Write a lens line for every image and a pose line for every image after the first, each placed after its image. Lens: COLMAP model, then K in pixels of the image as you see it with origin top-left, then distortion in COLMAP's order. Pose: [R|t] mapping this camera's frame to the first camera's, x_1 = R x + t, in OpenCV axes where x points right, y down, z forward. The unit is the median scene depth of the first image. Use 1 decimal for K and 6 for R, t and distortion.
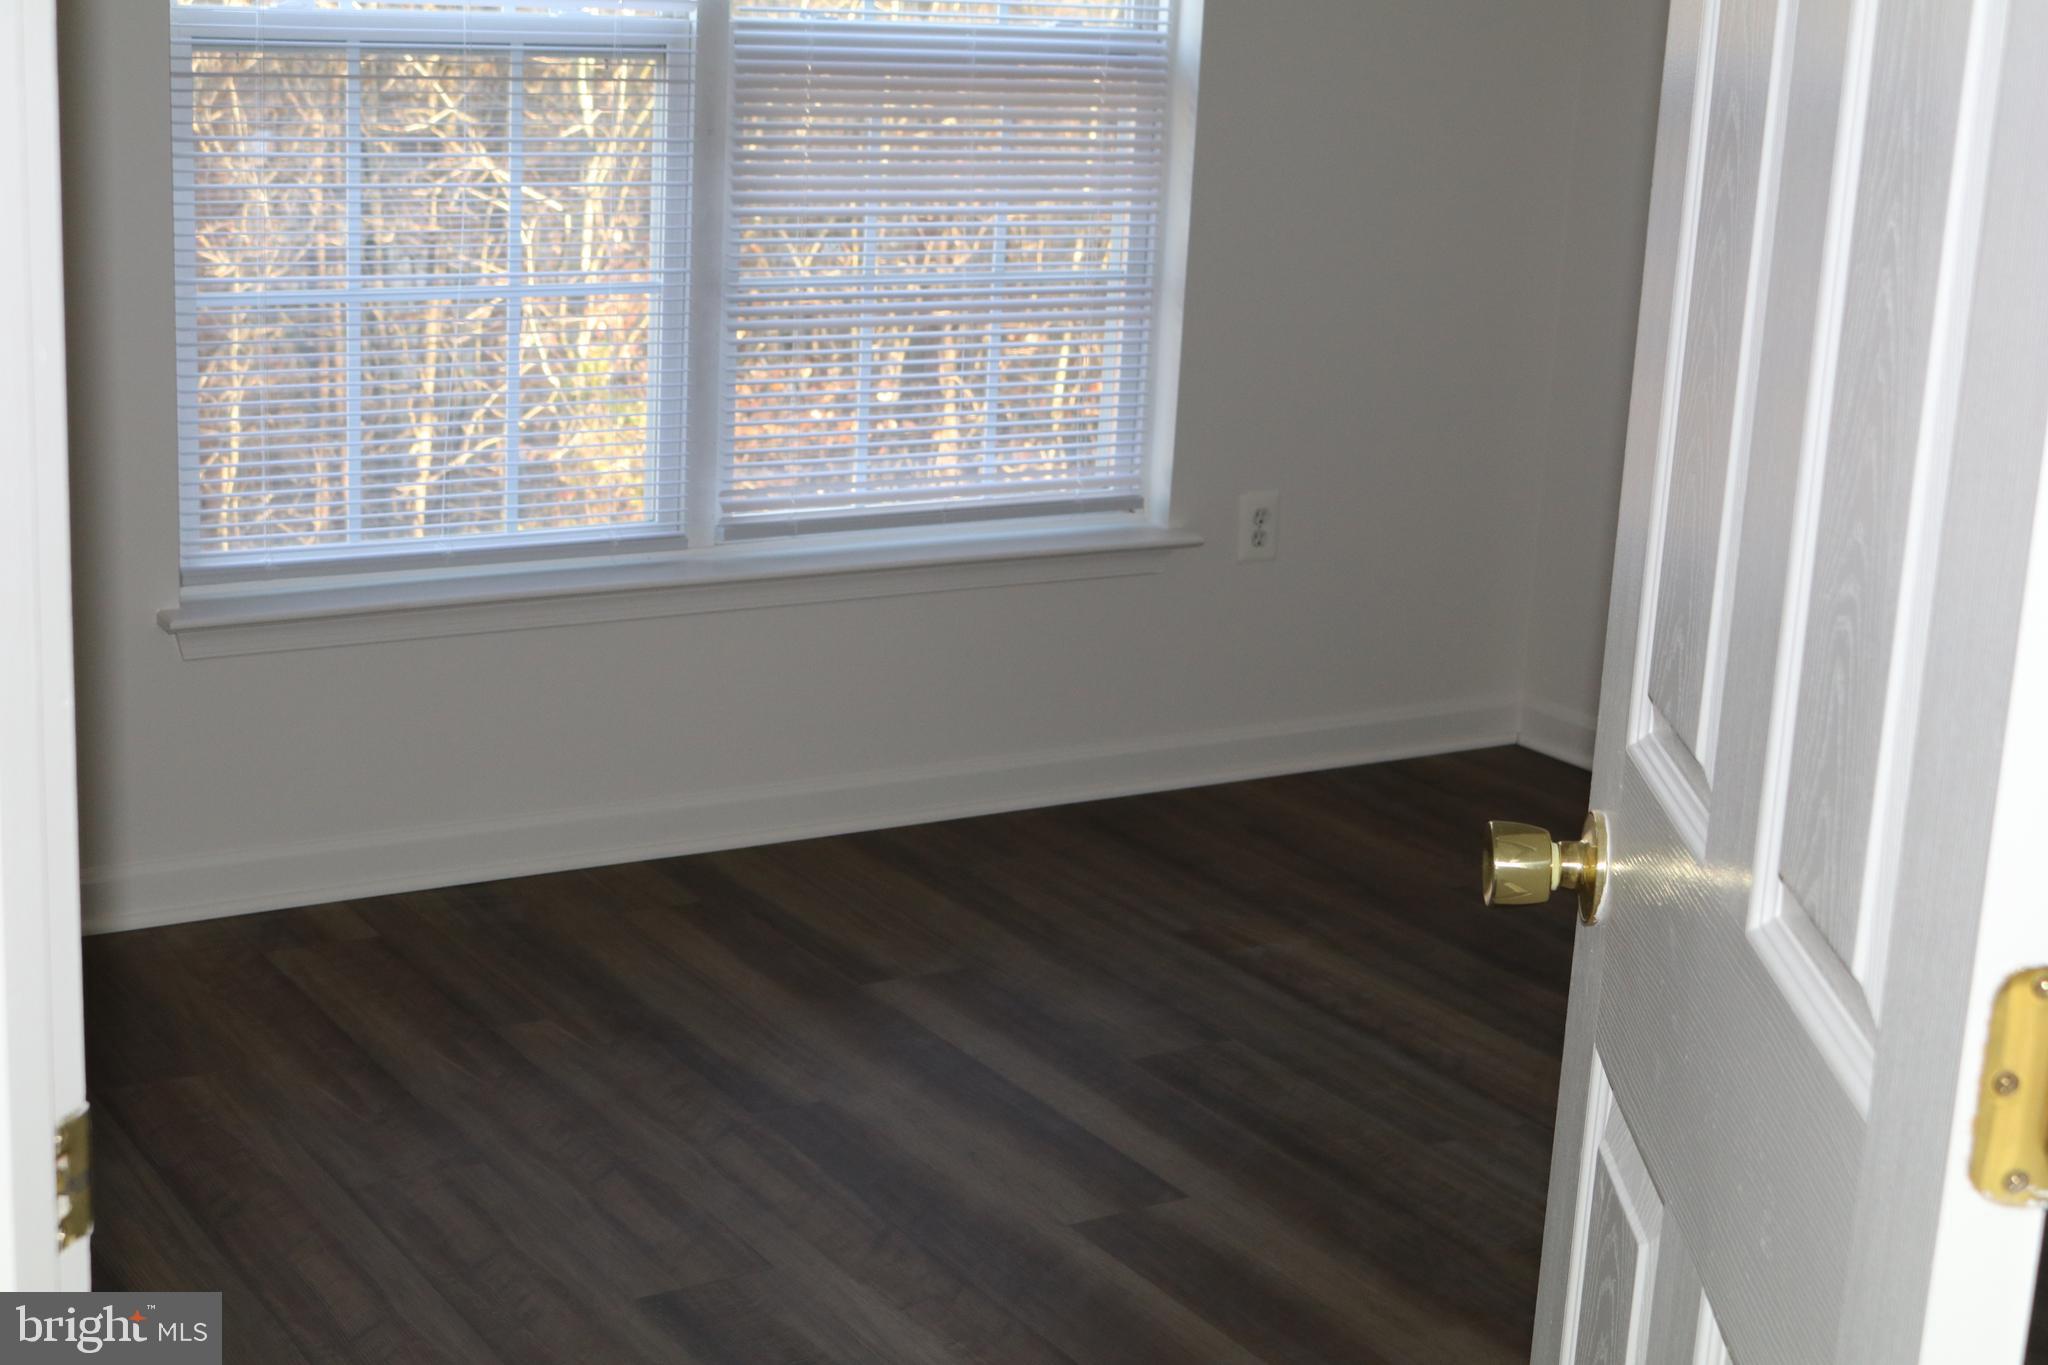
lens RADIAL K [[3066.2, 0, 978.7], [0, 3066.2, 710.1], [0, 0, 1]] dist [-0.016081, 0.011120]
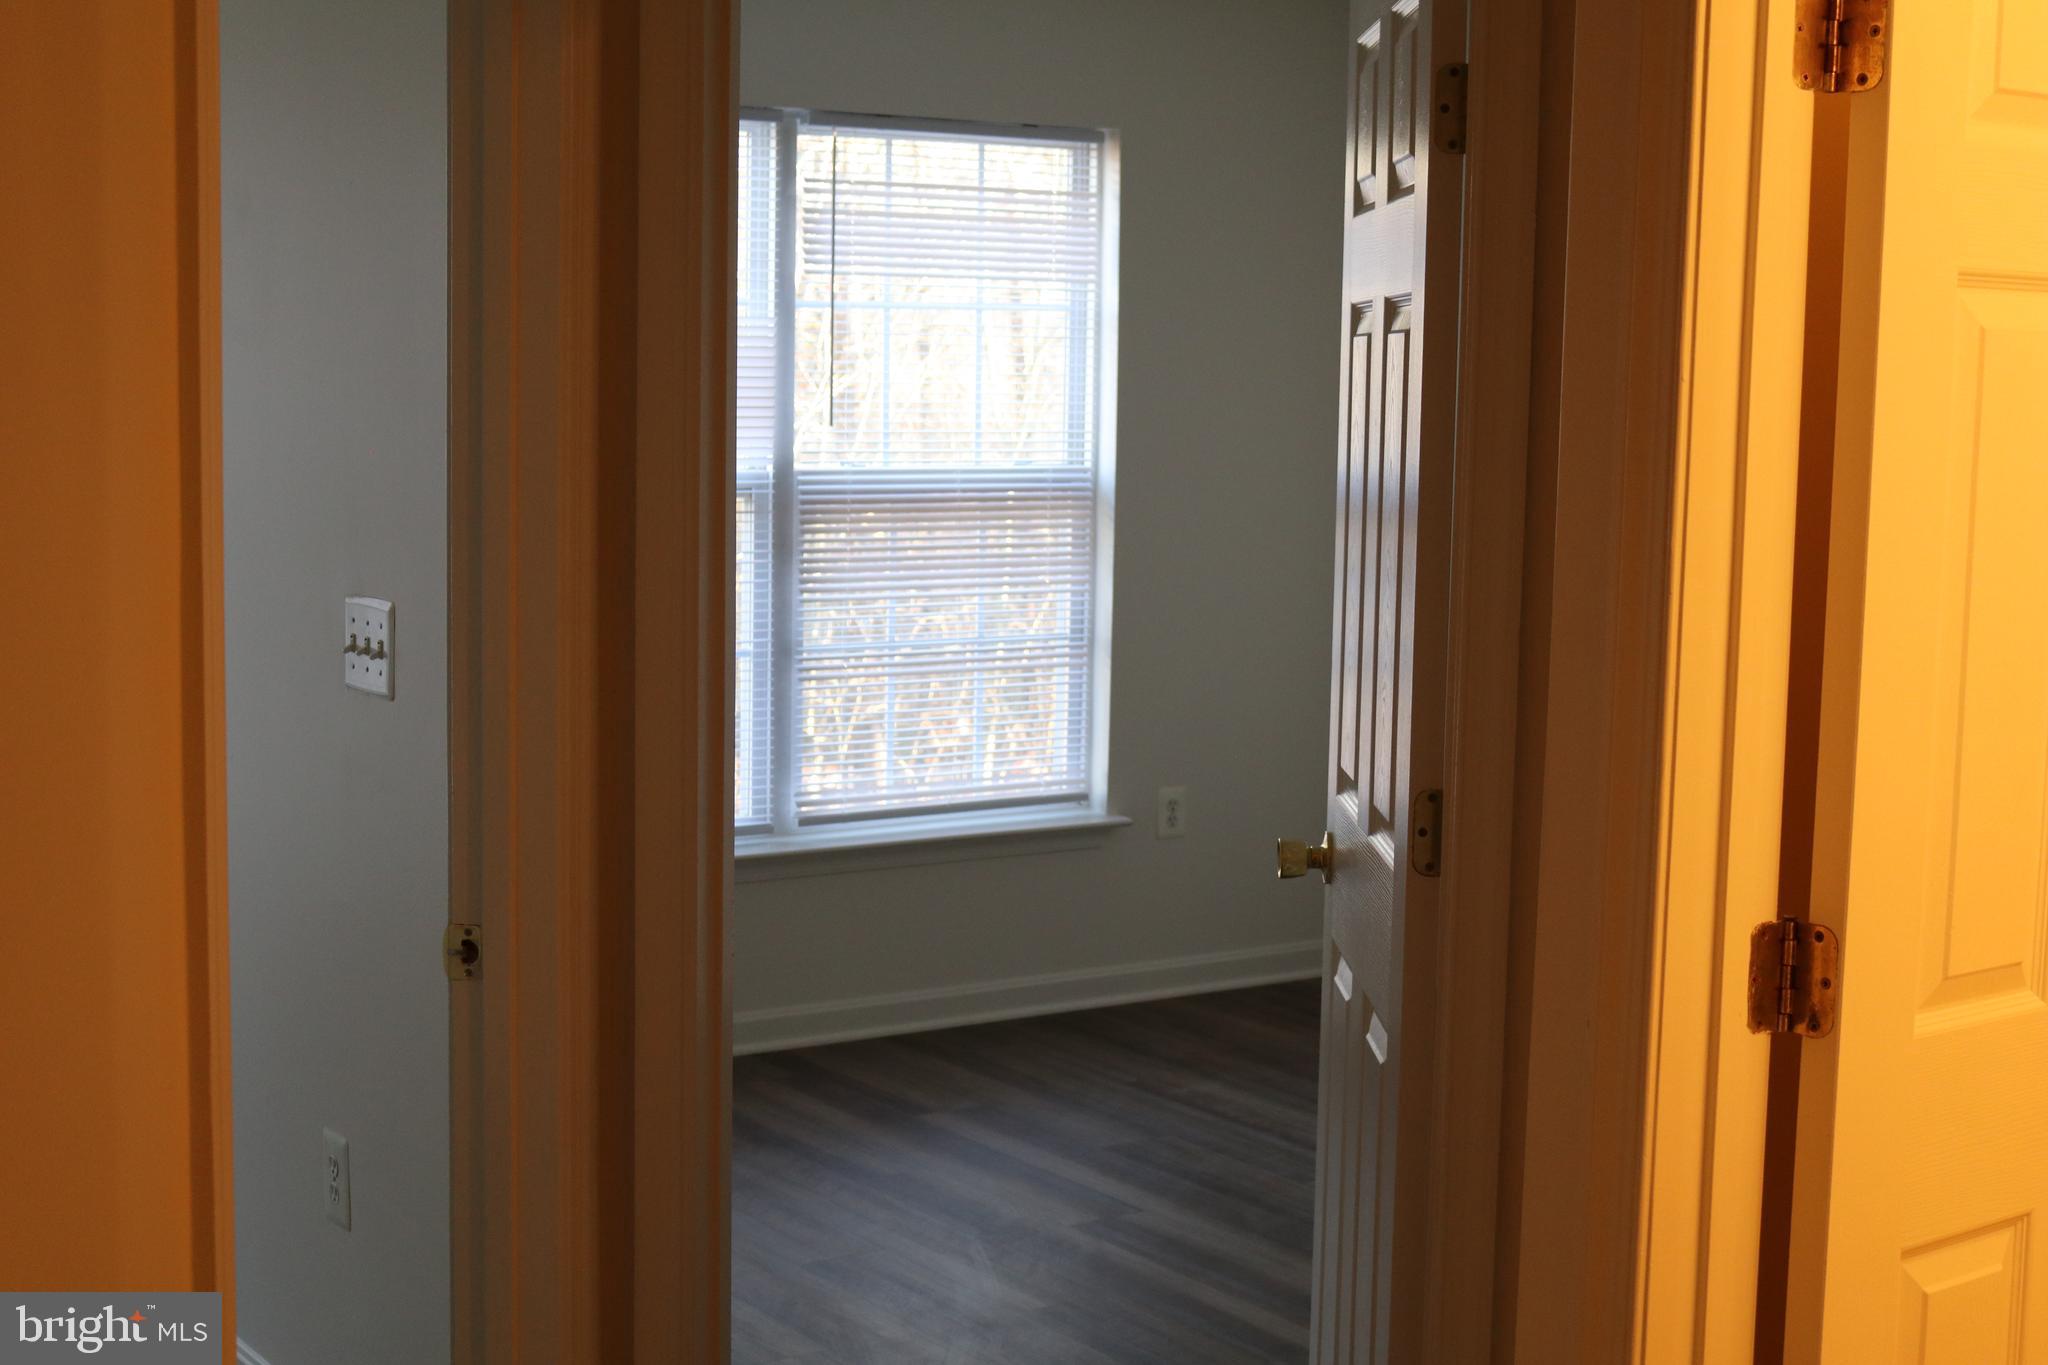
lens RADIAL K [[3151.9, 0, 1024.0], [0, 3151.9, 682.5], [0, 0, 1]] dist [-0.008955, 0.033654]
pose [[0.998388, -0.035632, 0.044168, -0.040986], [0.041498, 0.989290, -0.139942, 0.089085], [-0.038708, 0.141550, 0.989174, -0.471622]]
